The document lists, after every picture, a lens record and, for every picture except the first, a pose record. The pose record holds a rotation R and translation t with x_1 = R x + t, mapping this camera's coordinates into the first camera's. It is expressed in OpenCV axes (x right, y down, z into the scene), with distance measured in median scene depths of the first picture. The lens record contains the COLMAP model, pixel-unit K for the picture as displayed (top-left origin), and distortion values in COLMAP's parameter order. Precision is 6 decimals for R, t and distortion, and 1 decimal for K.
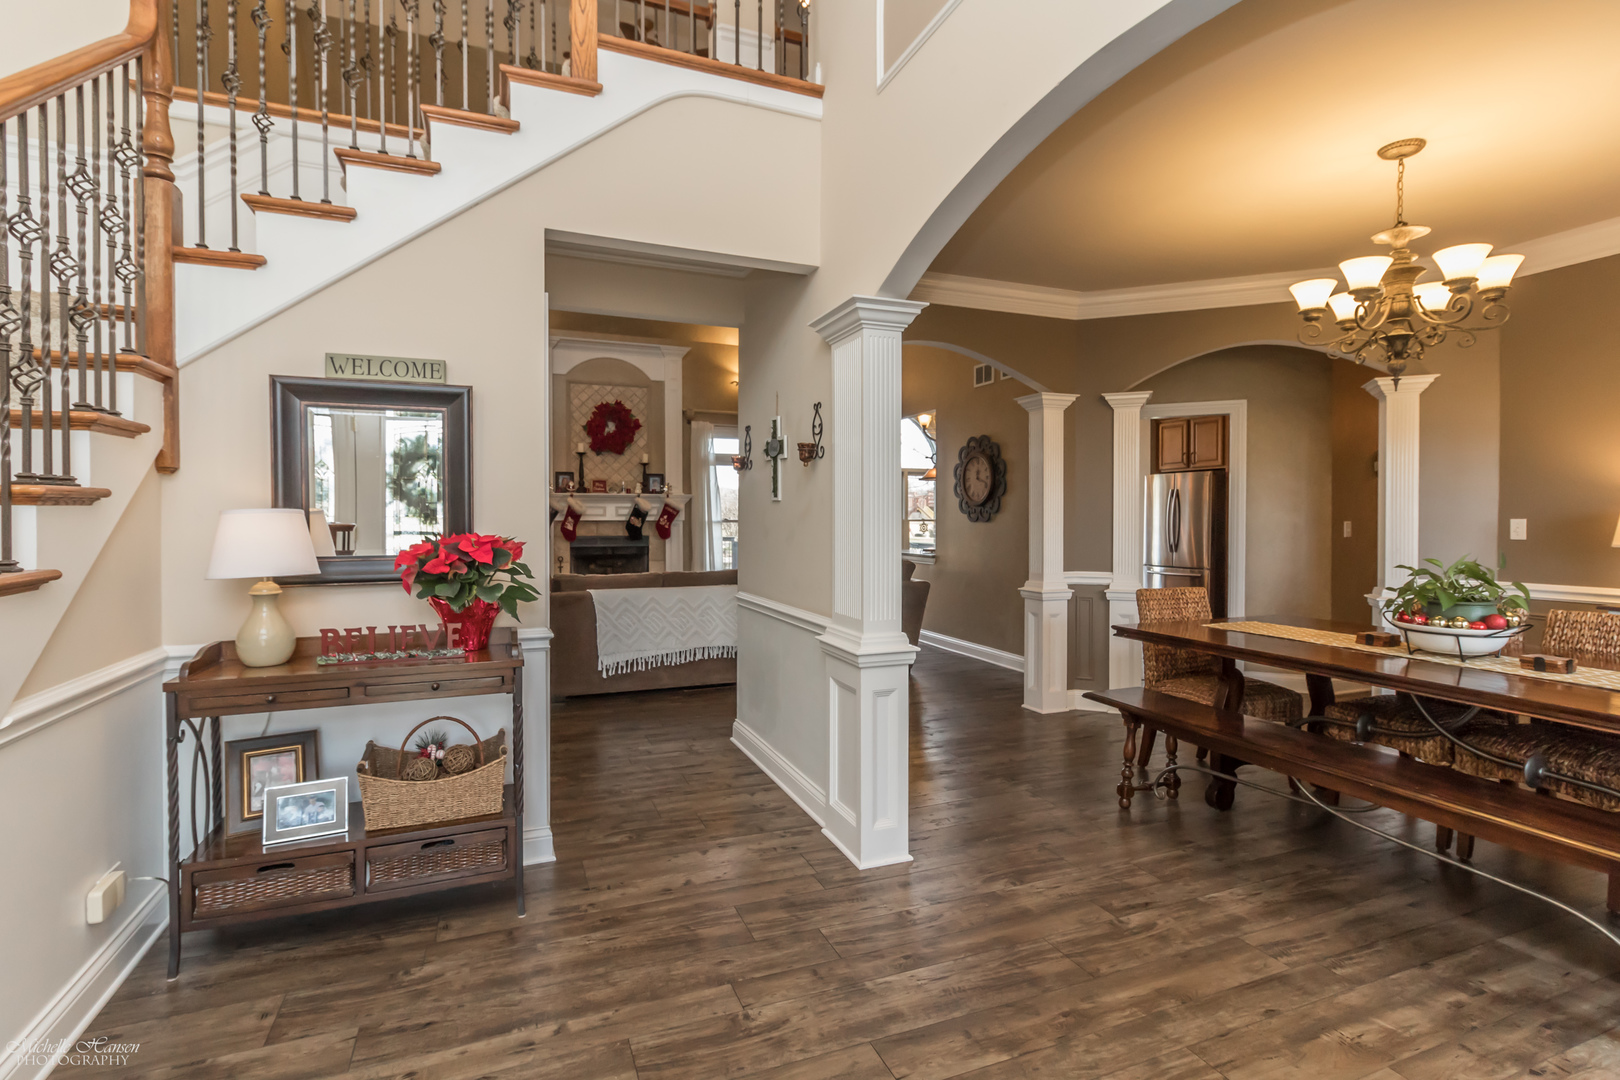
lens RADIAL K [[752.8, 0, 818.0], [0, 752.8, 523.9], [0, 0, 1]] dist [0.001616, -0.000108]
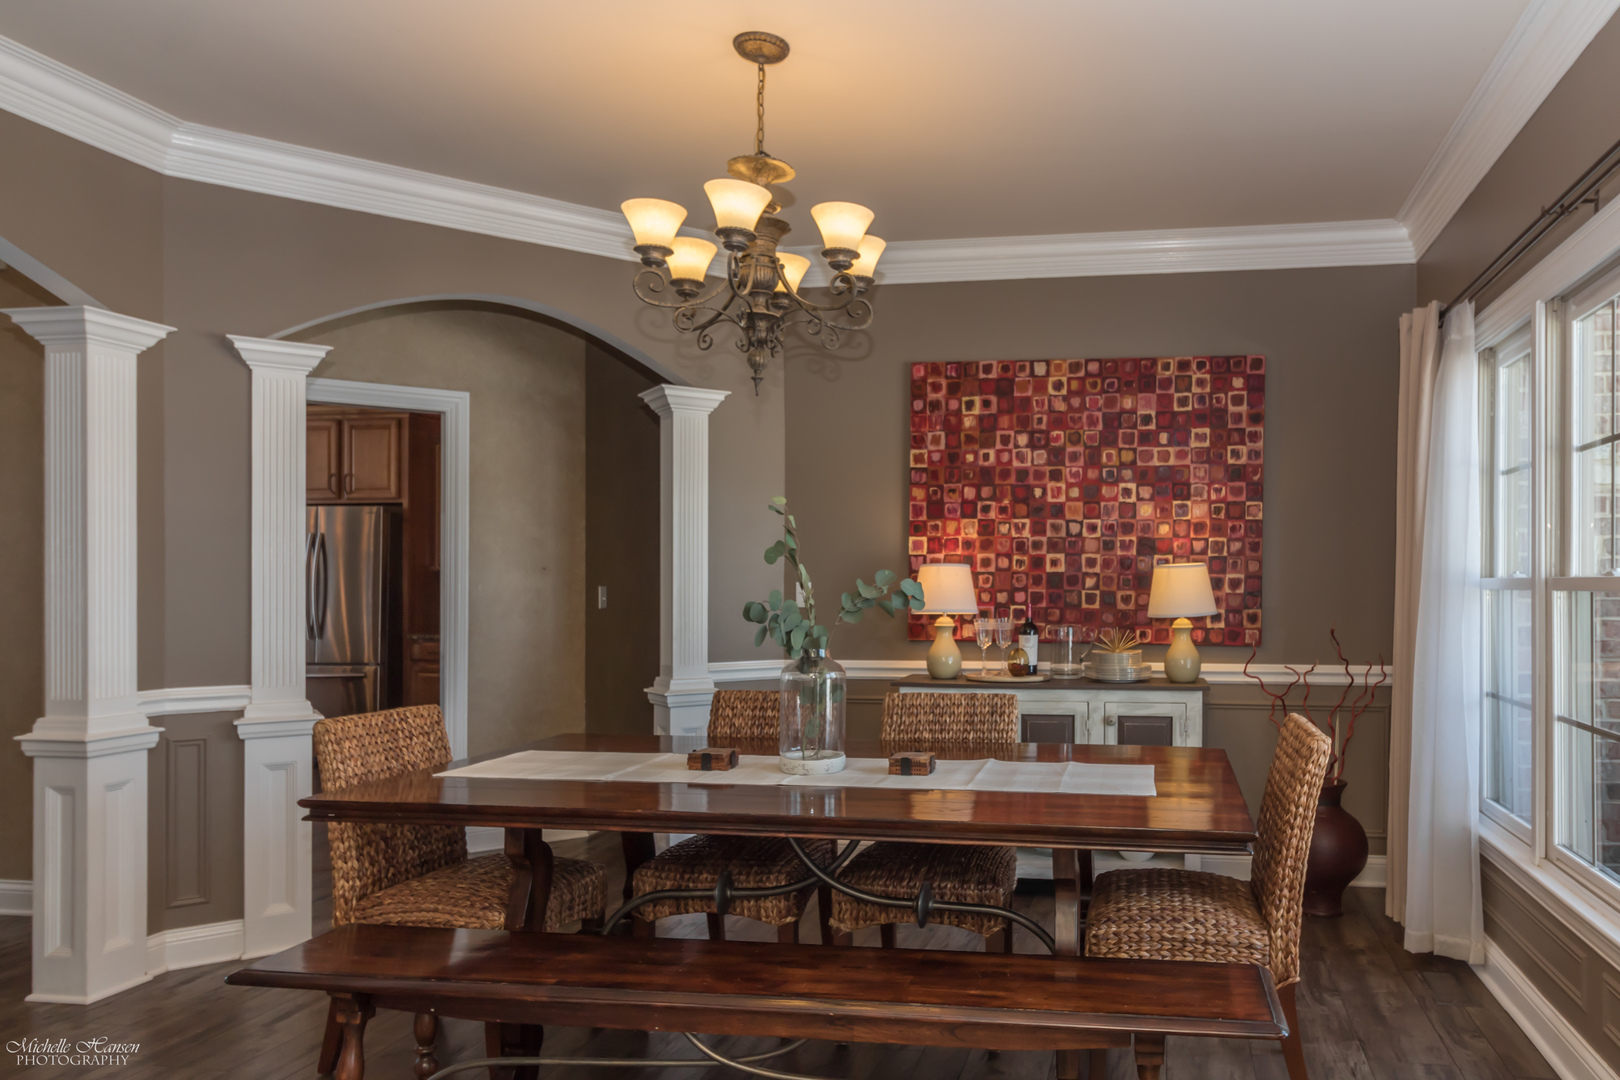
lens RADIAL K [[990.8, 0, 833.8], [0, 990.8, 588.4], [0, 0, 1]] dist [-0.007231, 0.000343]
pose [[0.514664, -0.001207, 0.857391, 0.017051], [0.005108, 0.999986, -0.001658, 0.001509], [-0.857376, 0.005233, 0.514663, 0.310151]]
